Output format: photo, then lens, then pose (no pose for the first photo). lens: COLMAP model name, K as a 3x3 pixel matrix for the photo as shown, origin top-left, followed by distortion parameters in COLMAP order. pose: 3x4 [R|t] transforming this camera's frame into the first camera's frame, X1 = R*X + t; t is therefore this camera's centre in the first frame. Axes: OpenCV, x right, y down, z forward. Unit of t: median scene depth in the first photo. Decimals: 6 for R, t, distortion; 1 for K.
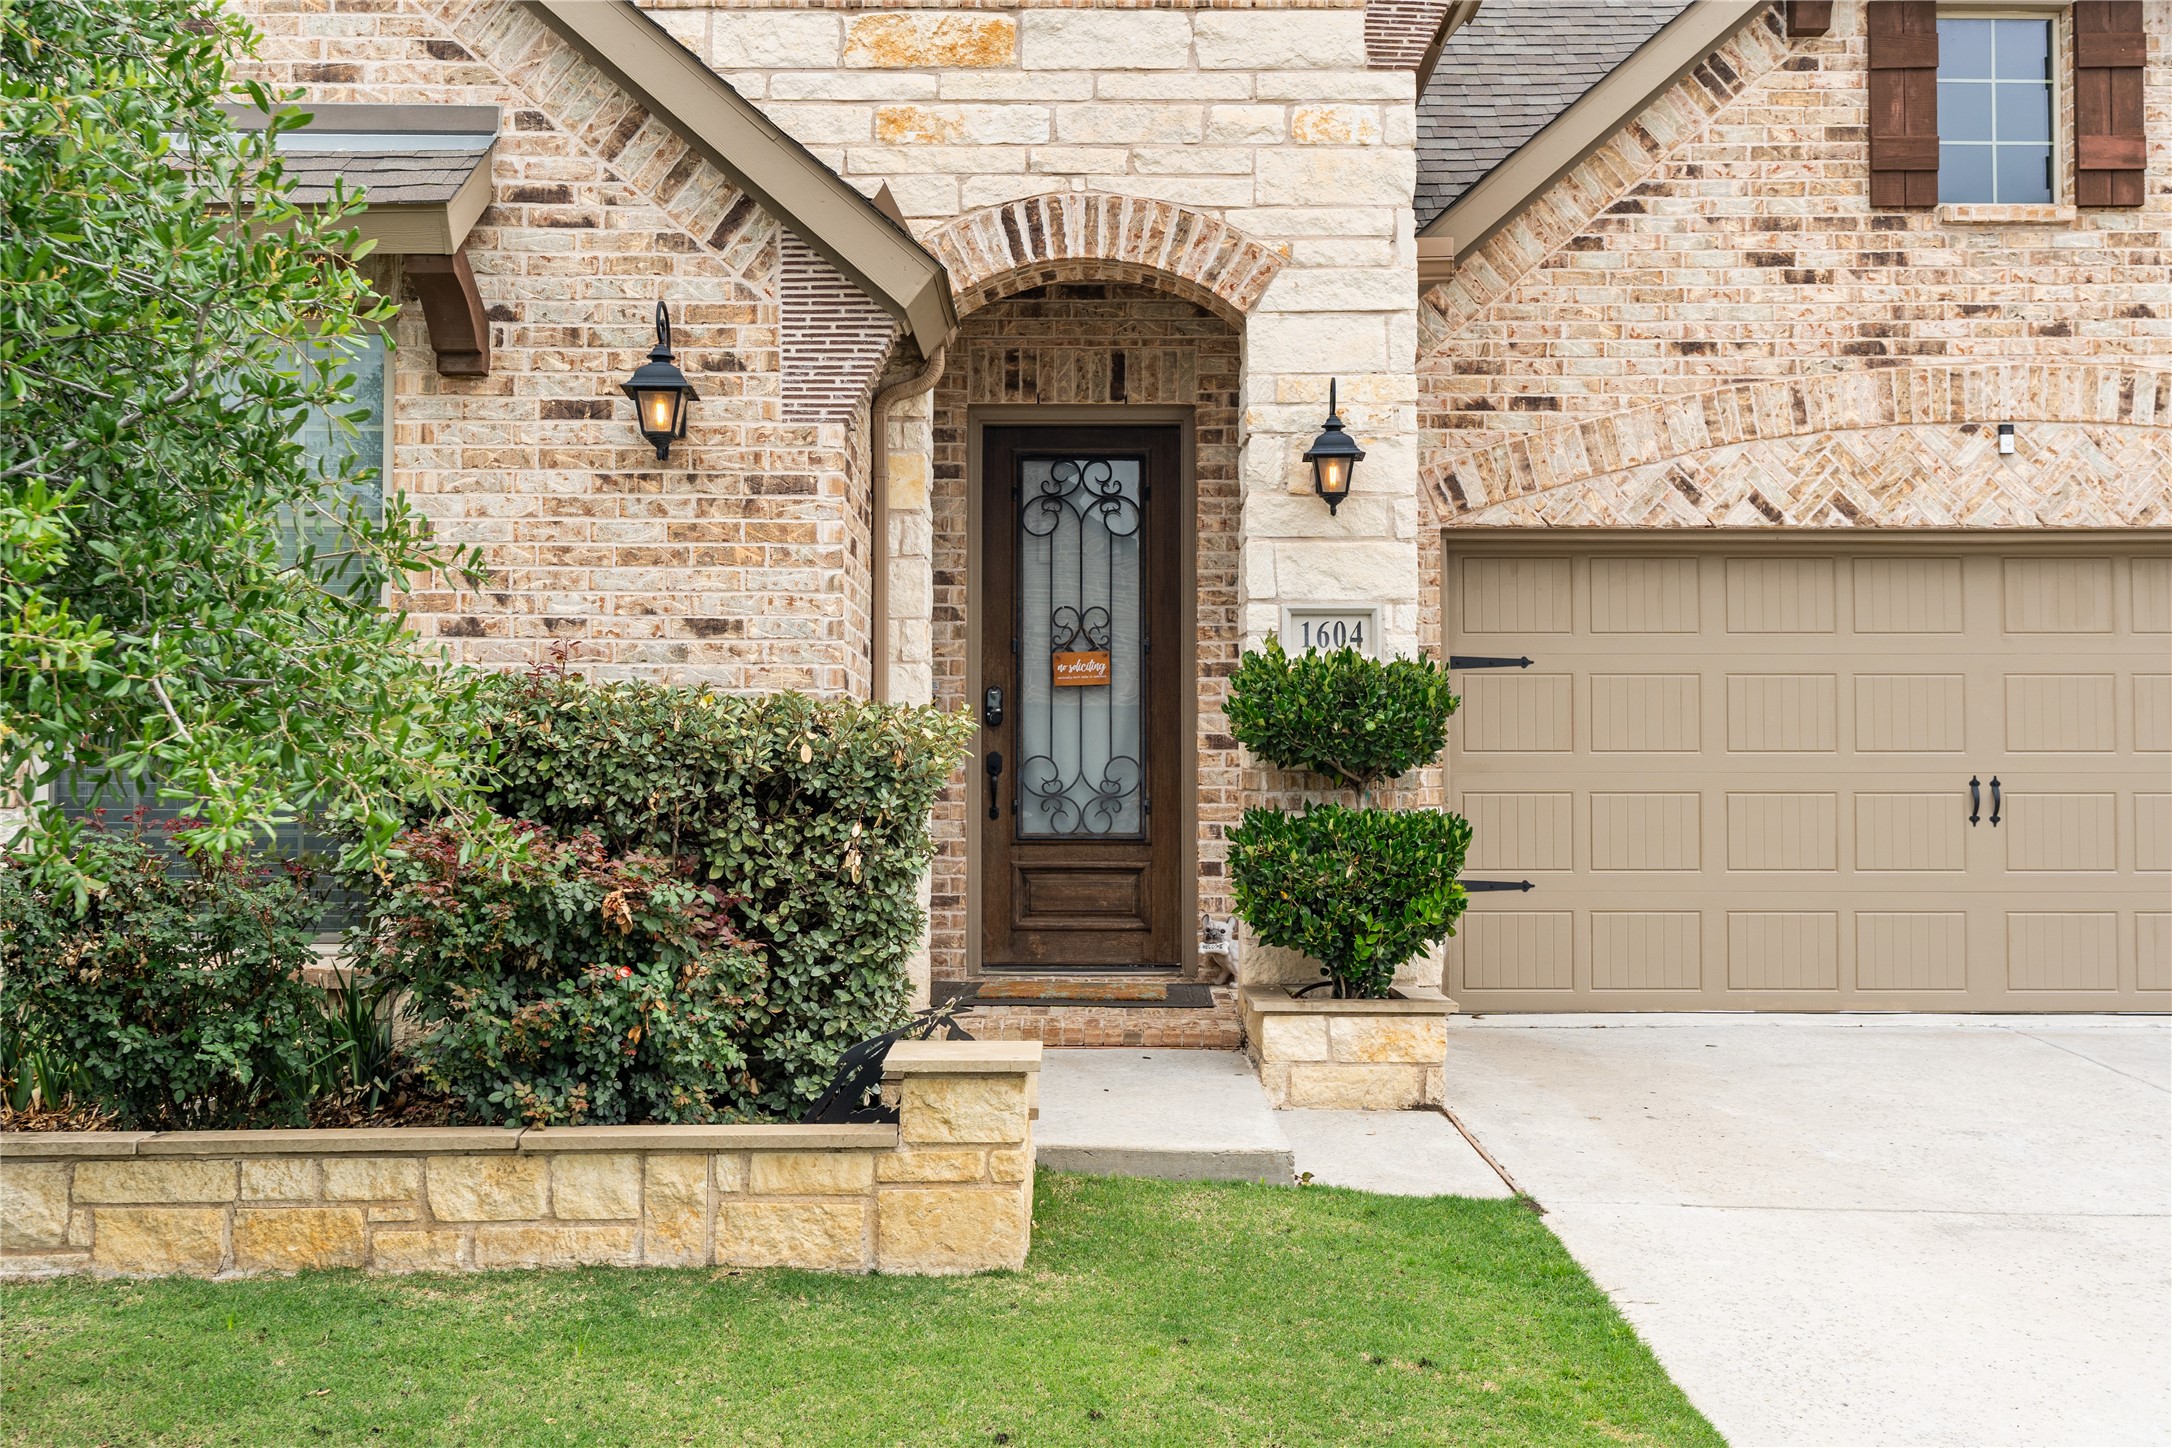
lens RADIAL K [[2191.4, 0, 1083.6], [0, 2191.4, 716.6], [0, 0, 1]] dist [0.088450, 0.000000]
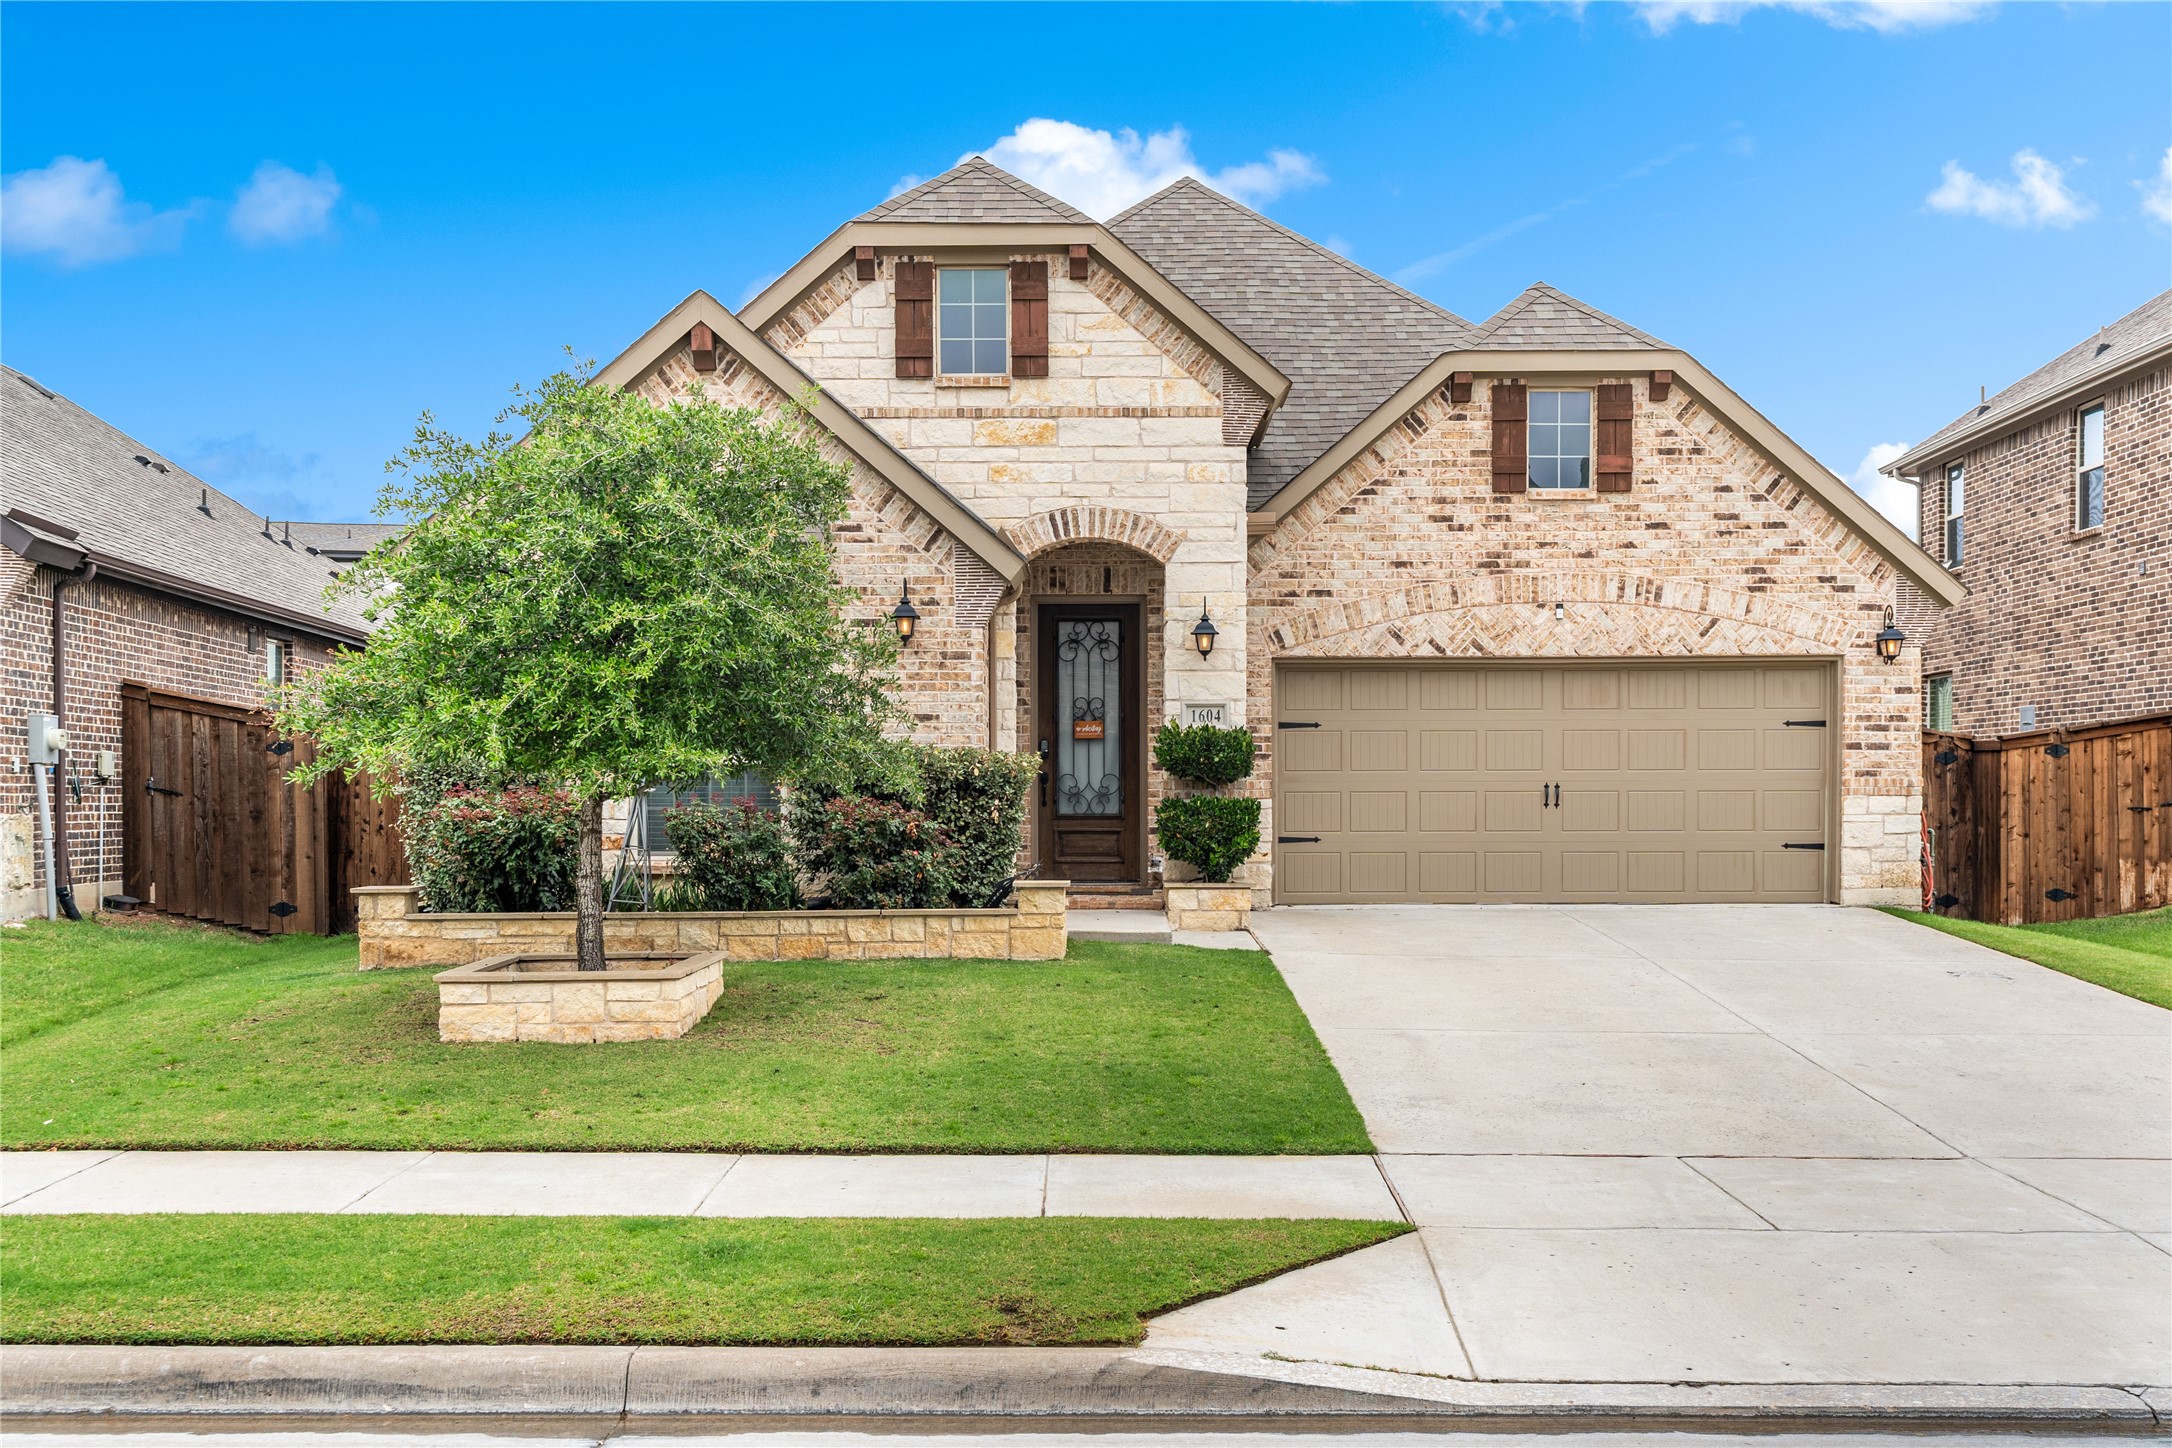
lens RADIAL K [[2114.1, 0, 1094.0], [0, 2114.1, 723.3], [0, 0, 1]] dist [-0.006247, 0.000000]
pose [[0.999977, -0.003147, -0.005941, 0.016669], [0.003095, 0.999957, -0.008757, -0.012299], [0.005968, 0.008738, 0.999944, -1.003803]]
